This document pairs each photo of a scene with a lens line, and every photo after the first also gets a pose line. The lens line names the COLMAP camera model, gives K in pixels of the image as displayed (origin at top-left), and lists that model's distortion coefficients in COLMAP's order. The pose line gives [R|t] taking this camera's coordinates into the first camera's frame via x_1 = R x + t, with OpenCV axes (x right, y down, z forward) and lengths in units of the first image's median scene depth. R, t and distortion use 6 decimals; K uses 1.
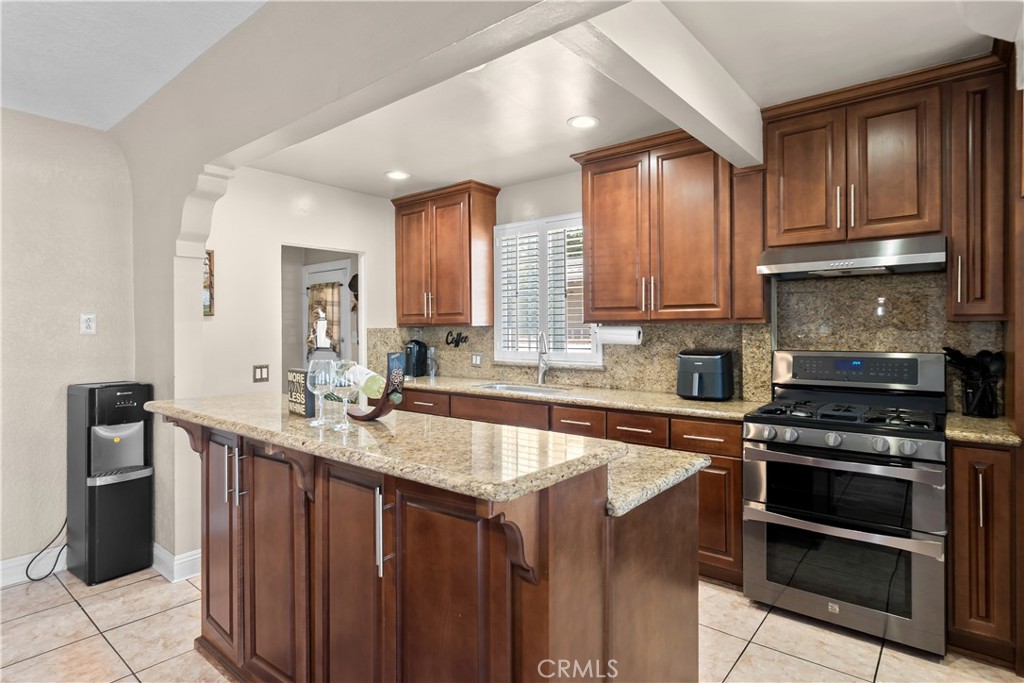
lens RADIAL K [[532.0, 0, 515.2], [0, 532.0, 327.6], [0, 0, 1]] dist [0.002538, -0.000005]
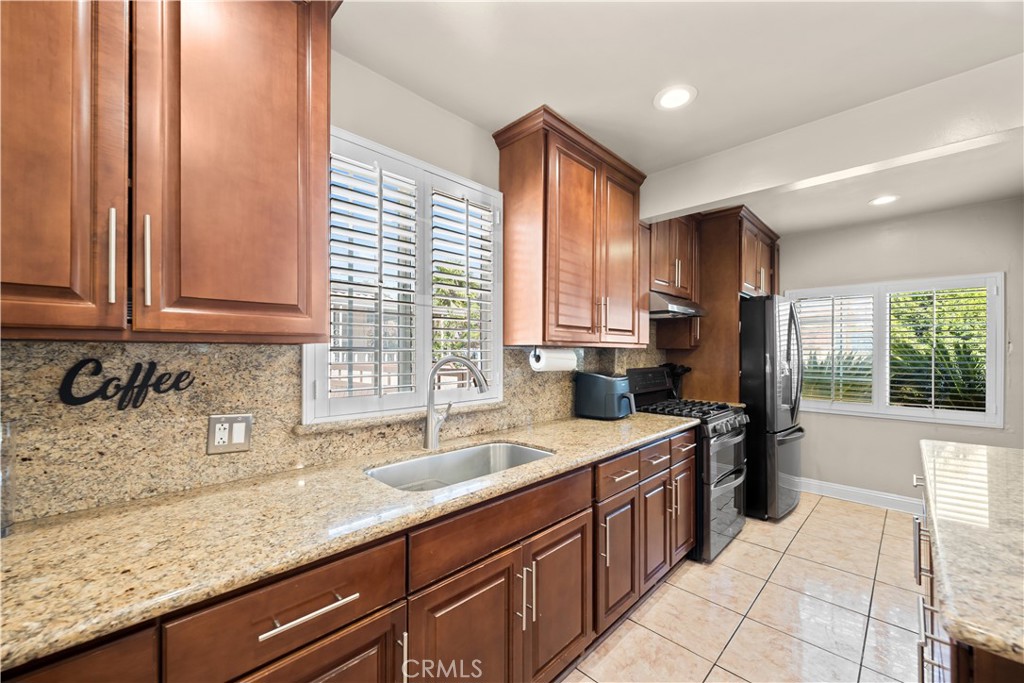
lens RADIAL K [[402.1, 0, 511.9], [0, 402.1, 350.9], [0, 0, 1]] dist [0.000297, -0.000236]
pose [[0.104568, 0.006924, 0.994494, -0.407027], [-0.005000, 0.999967, -0.006436, 0.003885], [-0.994505, -0.004300, 0.104599, 0.943676]]
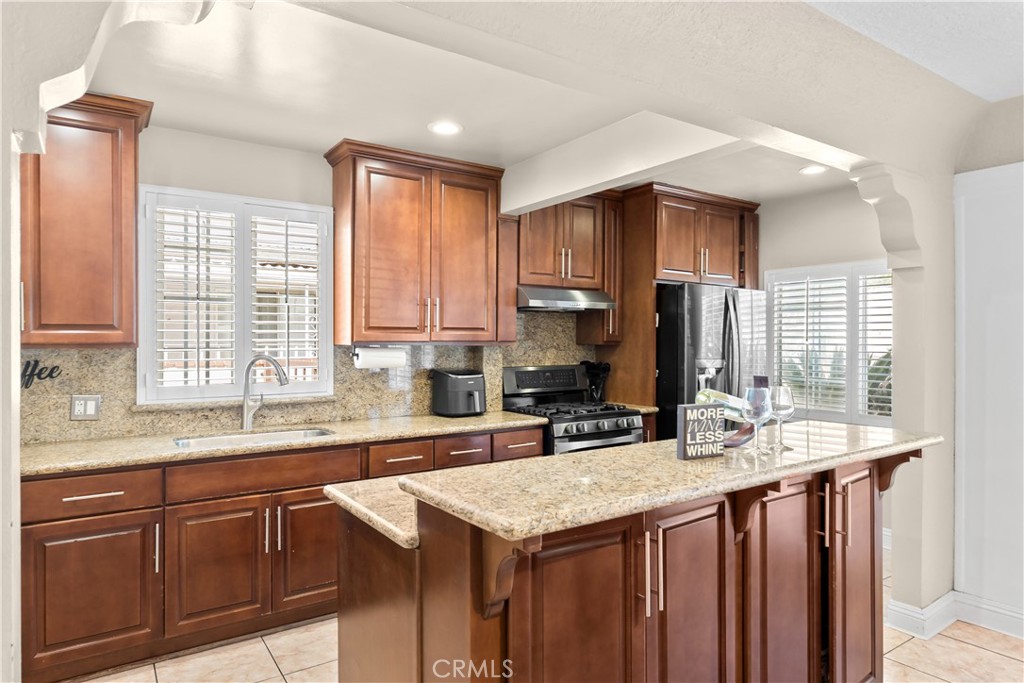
lens RADIAL K [[617.6, 0, 511.5], [0, 617.6, 340.9], [0, 0, 1]] dist [-0.005572, 0.002037]
pose [[0.289338, 0.002832, 0.957223, -0.691584], [-0.003388, 0.999992, -0.001935, -0.012754], [-0.957221, -0.002683, 0.289345, 0.462377]]
